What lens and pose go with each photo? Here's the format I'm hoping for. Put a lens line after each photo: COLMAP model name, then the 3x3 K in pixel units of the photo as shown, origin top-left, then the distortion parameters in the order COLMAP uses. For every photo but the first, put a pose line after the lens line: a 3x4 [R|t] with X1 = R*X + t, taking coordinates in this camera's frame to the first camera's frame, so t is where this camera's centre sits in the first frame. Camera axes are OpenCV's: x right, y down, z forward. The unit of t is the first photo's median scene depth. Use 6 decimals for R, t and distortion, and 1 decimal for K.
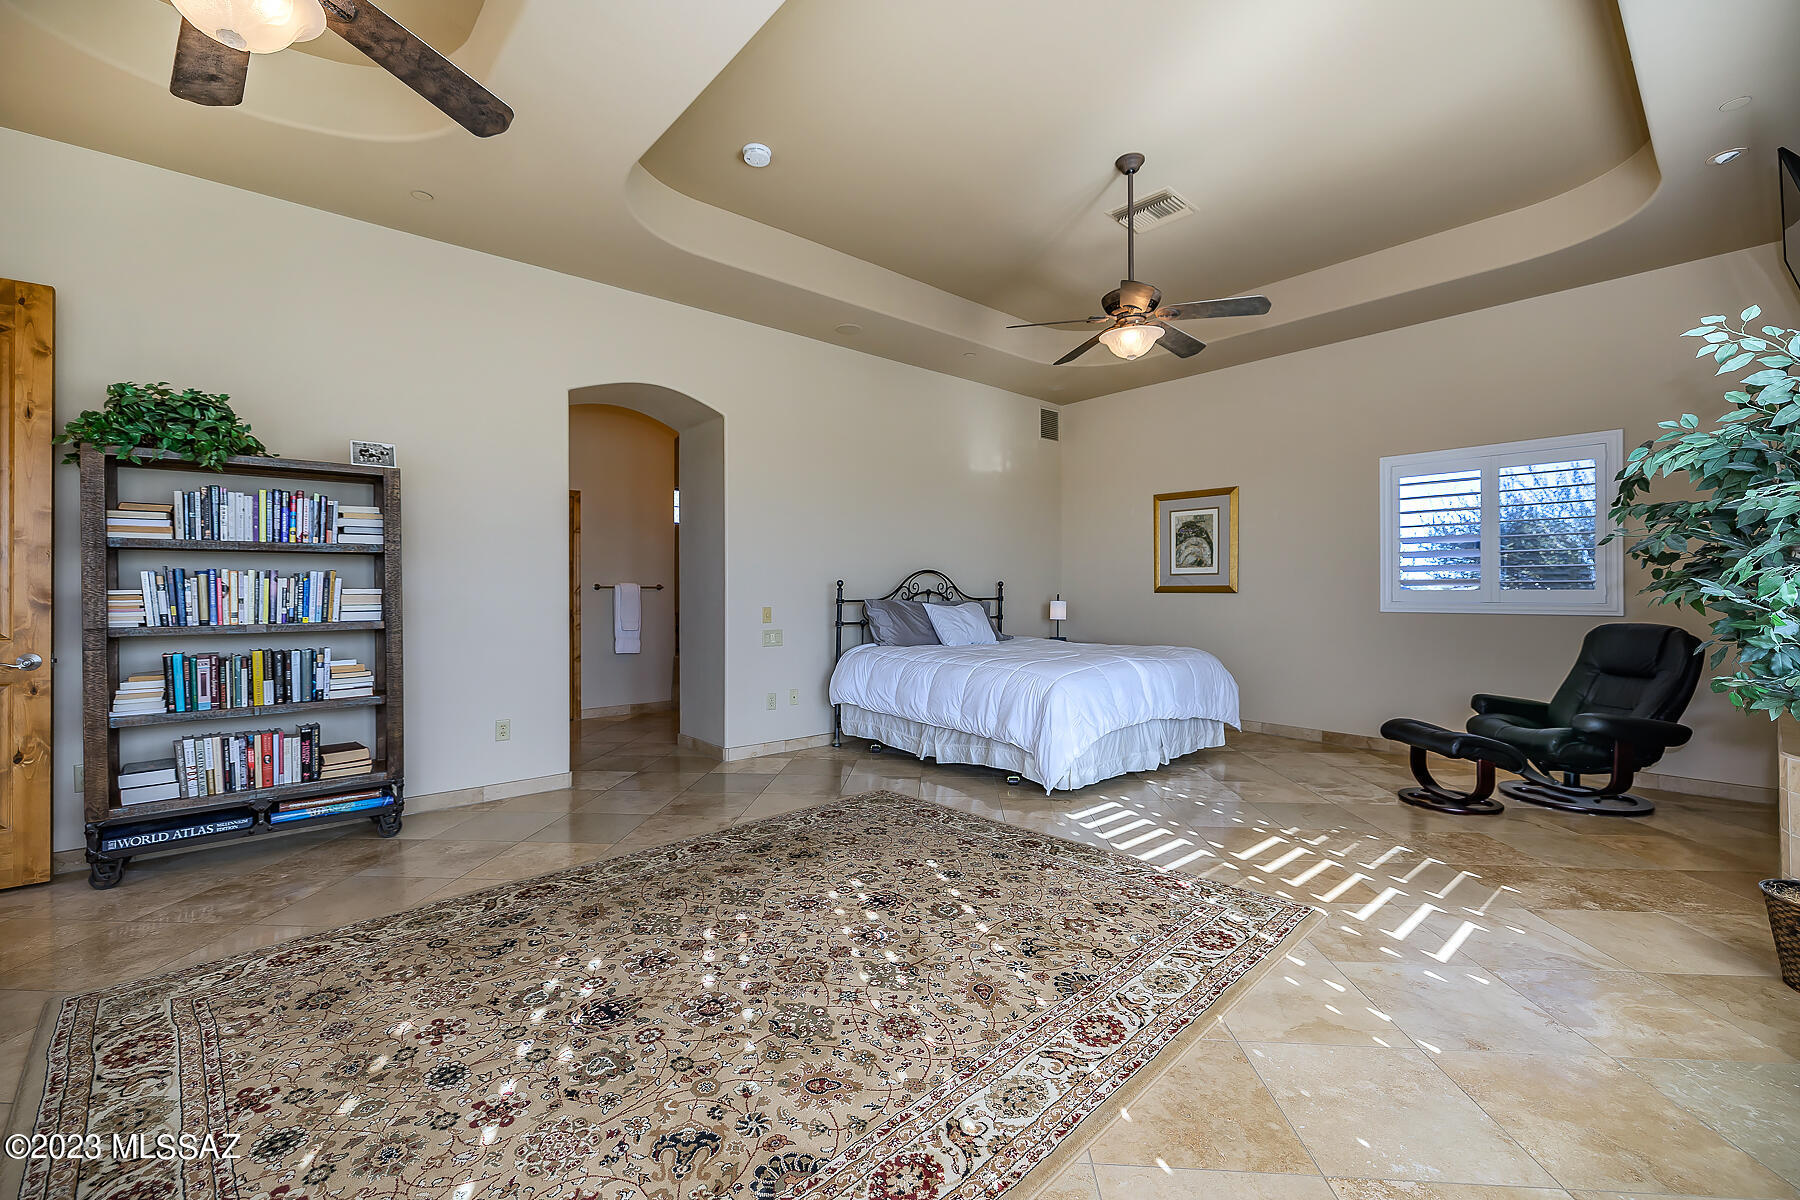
lens RADIAL K [[767.7, 0, 932.5], [0, 767.7, 594.4], [0, 0, 1]] dist [-0.000204, -0.000362]
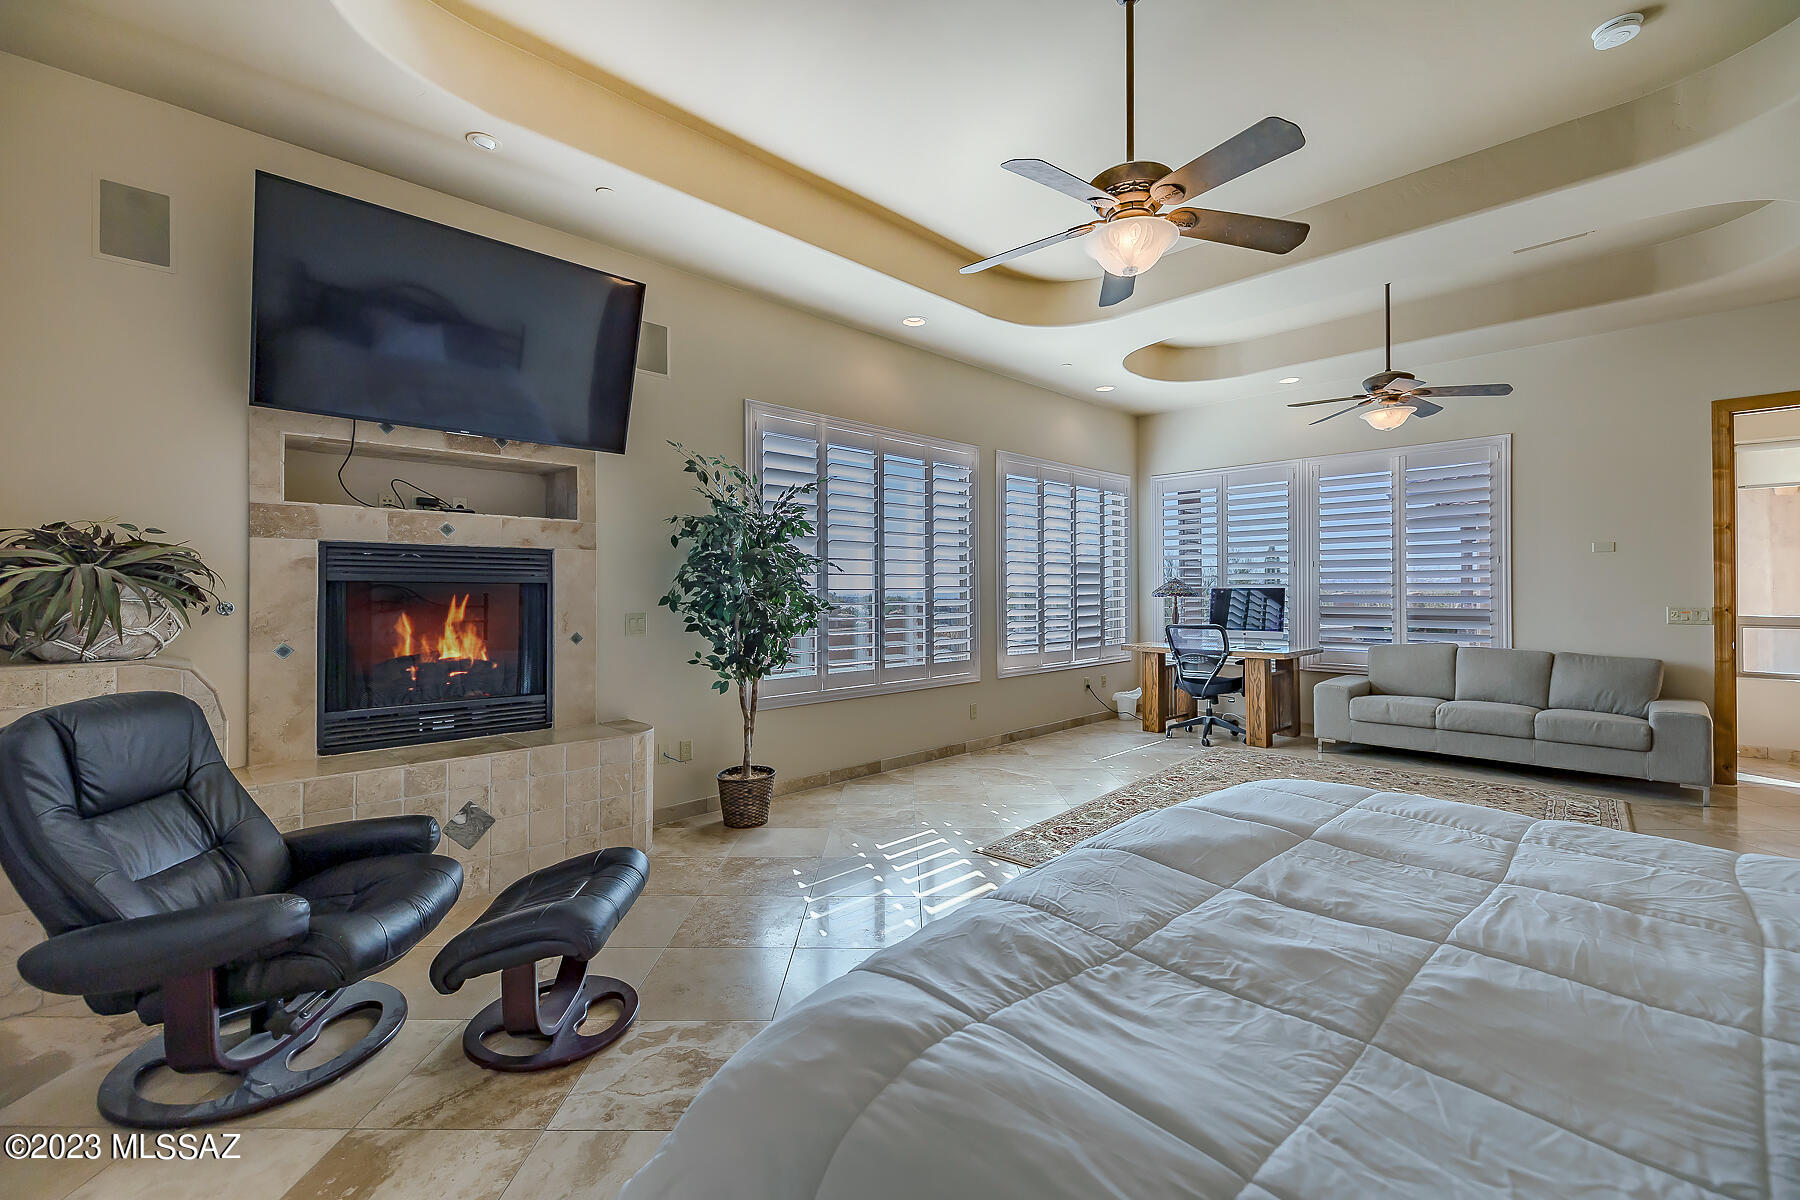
lens RADIAL K [[767.7, 0, 932.5], [0, 767.7, 594.4], [0, 0, 1]] dist [-0.000204, -0.000362]
pose [[-0.997632, 0.015038, -0.067110, 0.619286], [0.014916, 0.999886, 0.002313, -0.026709], [0.067137, 0.001307, -0.997743, 2.127529]]
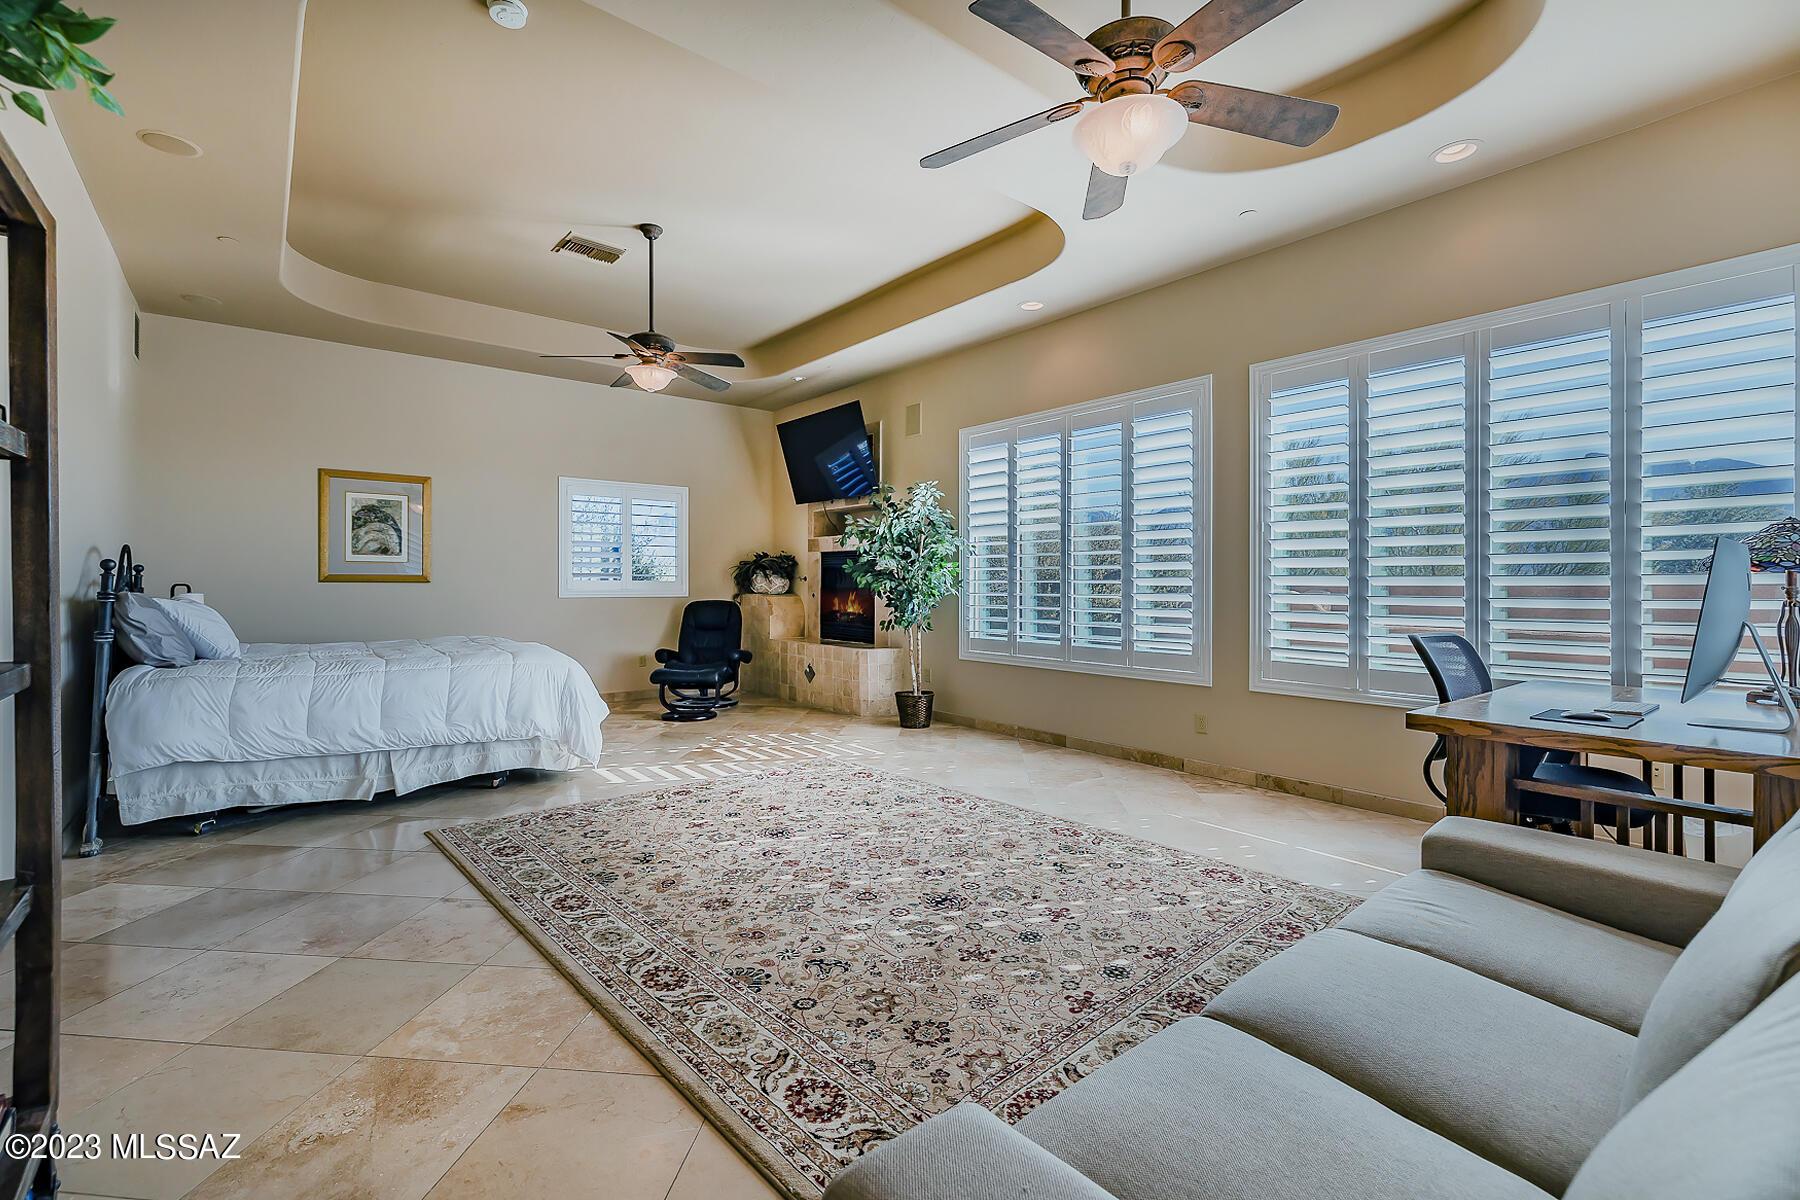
lens RADIAL K [[767.7, 0, 891.0], [0, 767.7, 586.2], [0, 0, 1]] dist [-0.000577, -0.000202]
pose [[0.045091, -0.002756, 0.998979, -1.187587], [-0.000654, 0.999996, 0.002788, -0.000646], [-0.998983, -0.000779, 0.045089, 0.702290]]
